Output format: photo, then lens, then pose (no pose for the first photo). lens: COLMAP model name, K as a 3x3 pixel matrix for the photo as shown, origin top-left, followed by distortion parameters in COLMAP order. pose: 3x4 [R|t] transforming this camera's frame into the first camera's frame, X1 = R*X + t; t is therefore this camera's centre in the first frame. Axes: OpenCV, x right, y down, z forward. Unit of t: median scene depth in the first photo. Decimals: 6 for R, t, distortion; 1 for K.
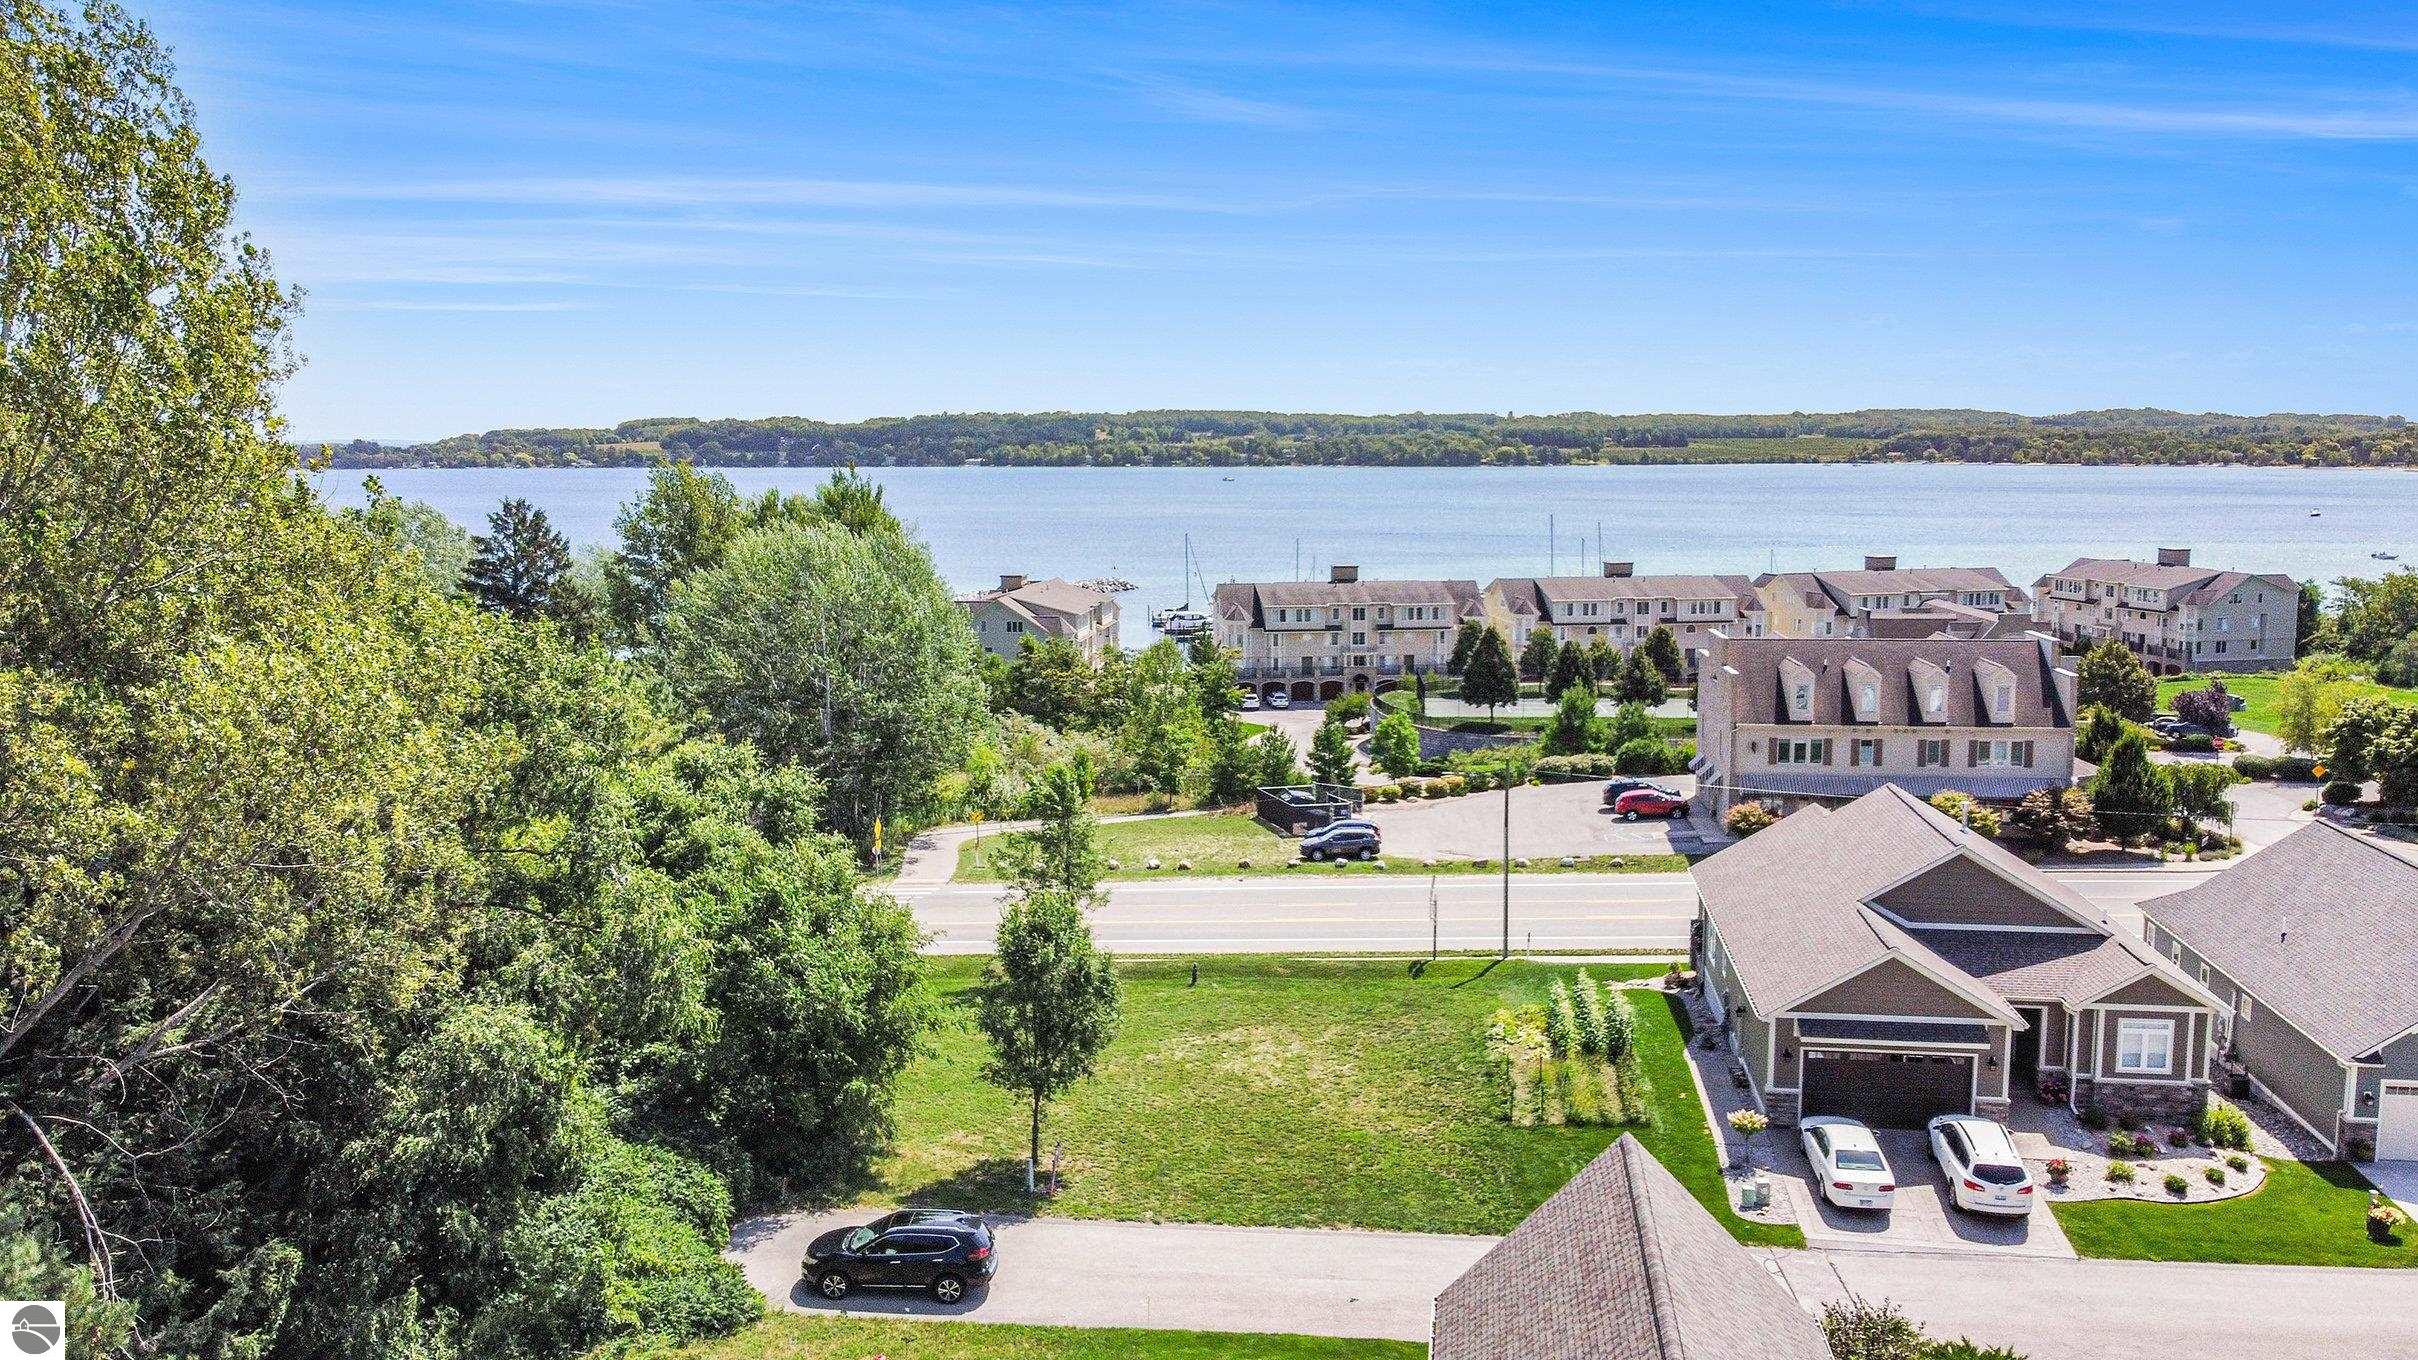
lens RADIAL K [[1826.7, 0, 1209.0], [0, 1826.7, 680.0], [0, 0, 1]] dist [-0.002853, -0.005628]
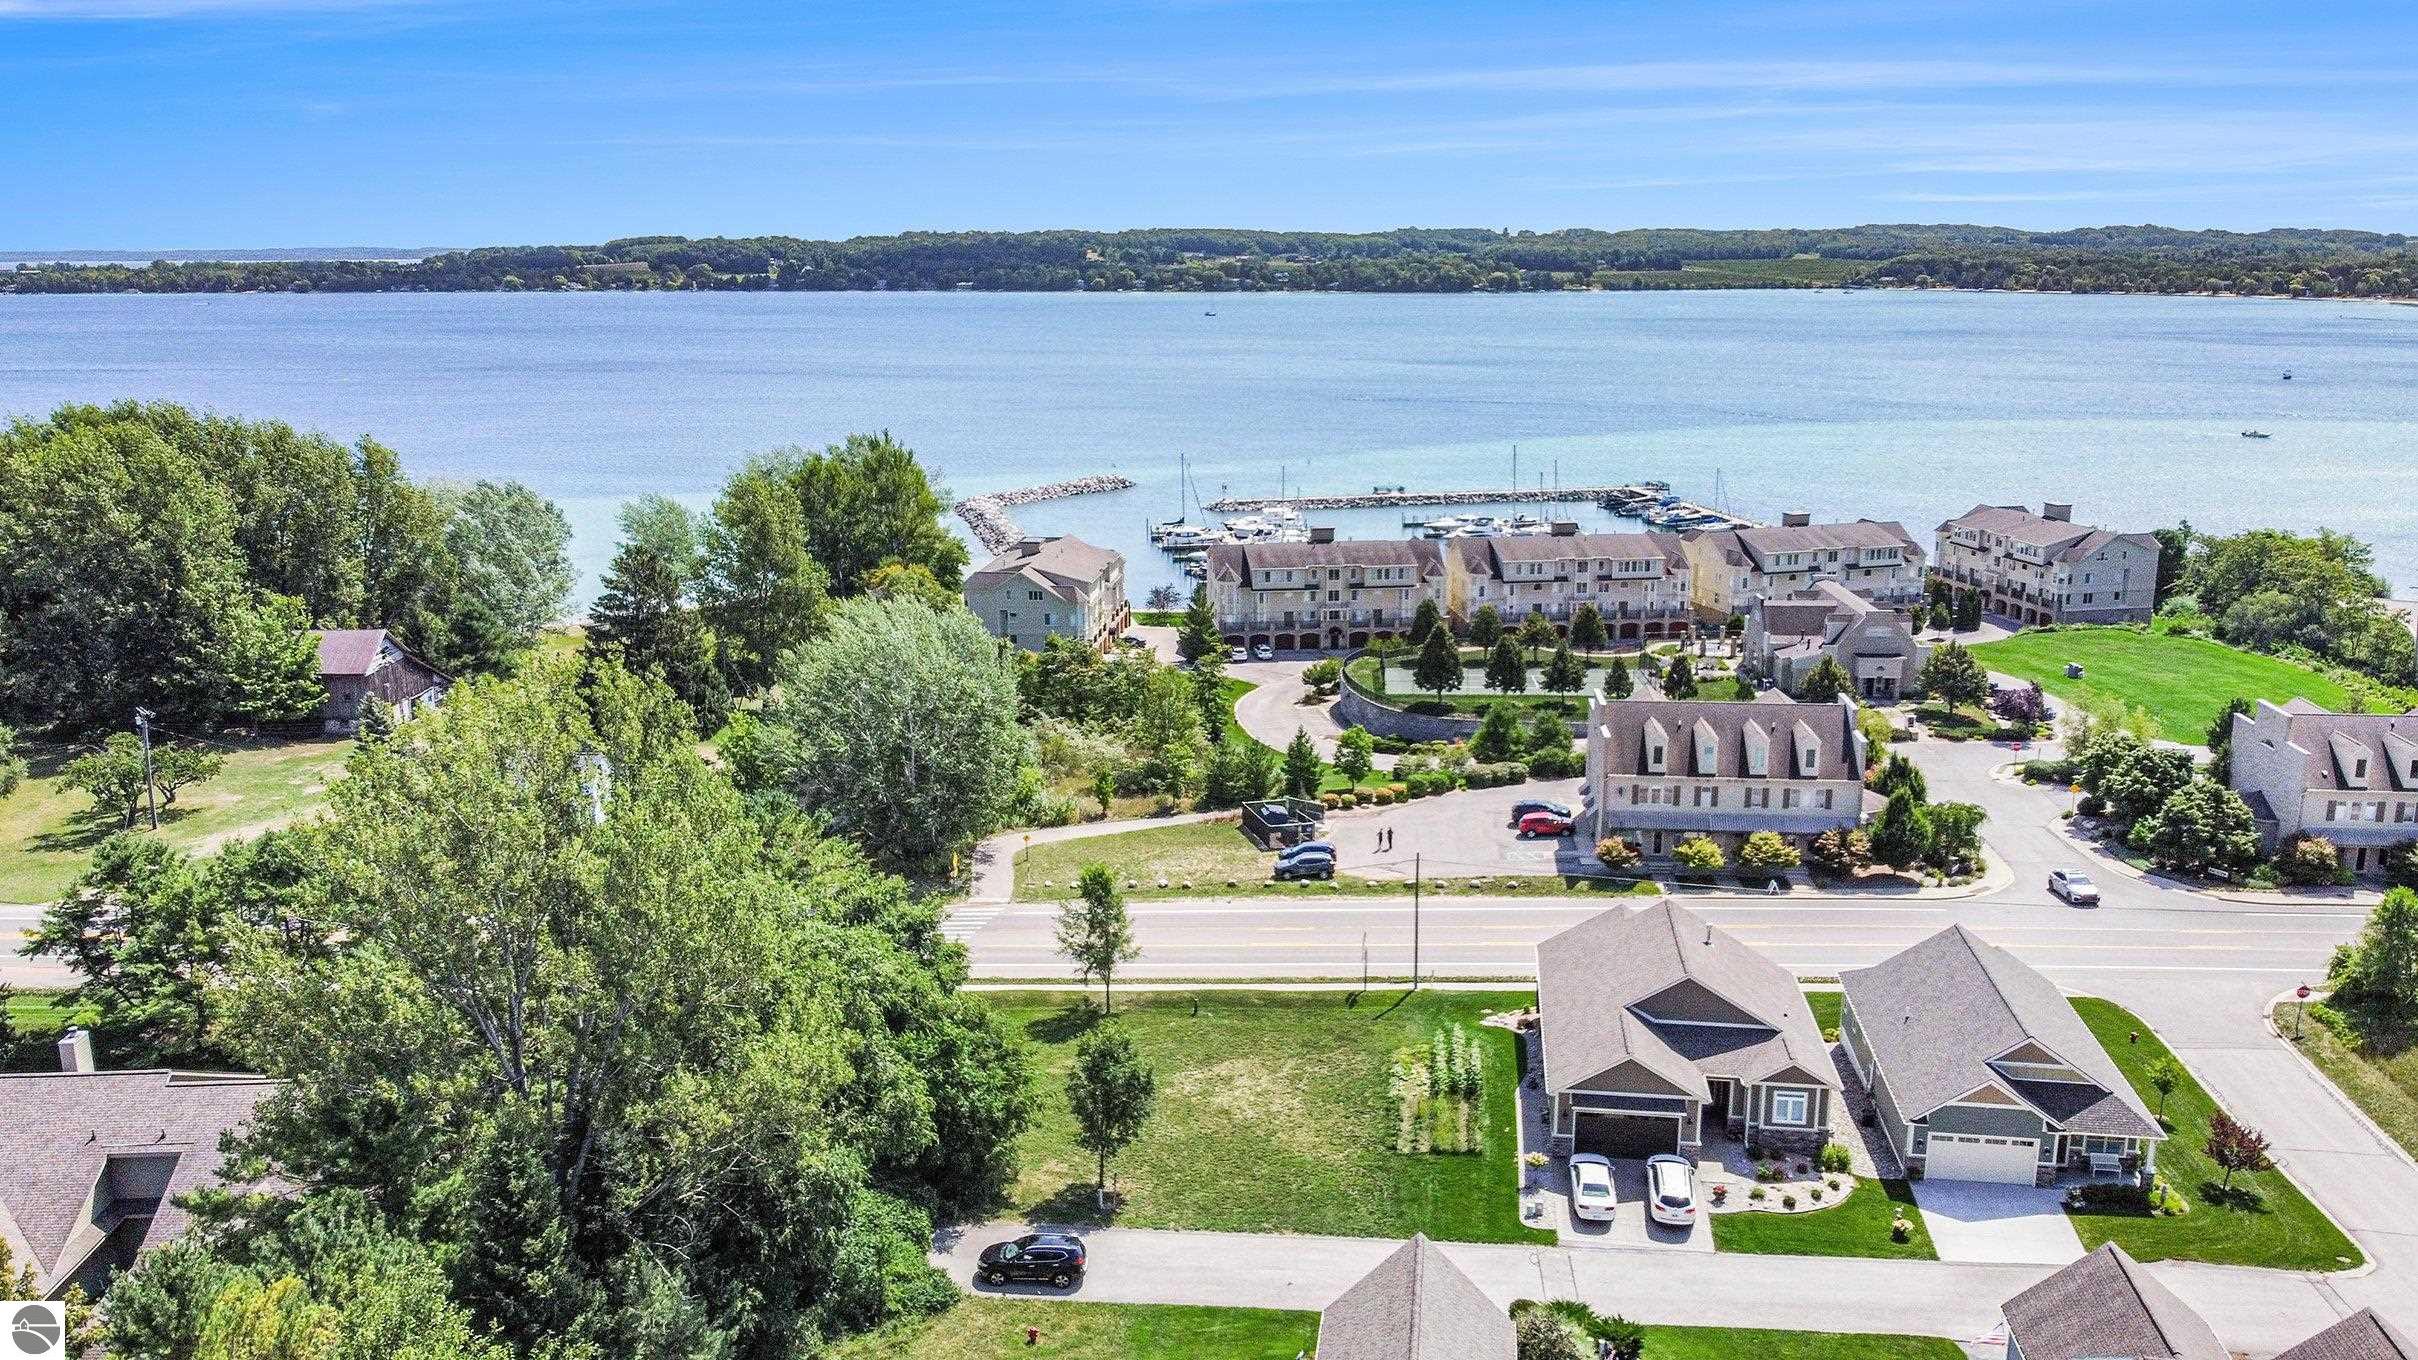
lens RADIAL K [[1826.7, 0, 1209.0], [0, 1826.7, 680.0], [0, 0, 1]] dist [-0.002853, -0.005628]
pose [[0.999990, -0.000109, 0.004396, -0.002631], [-0.000349, 0.994566, 0.104105, -0.164463], [-0.004383, -0.104105, 0.994557, -0.268945]]
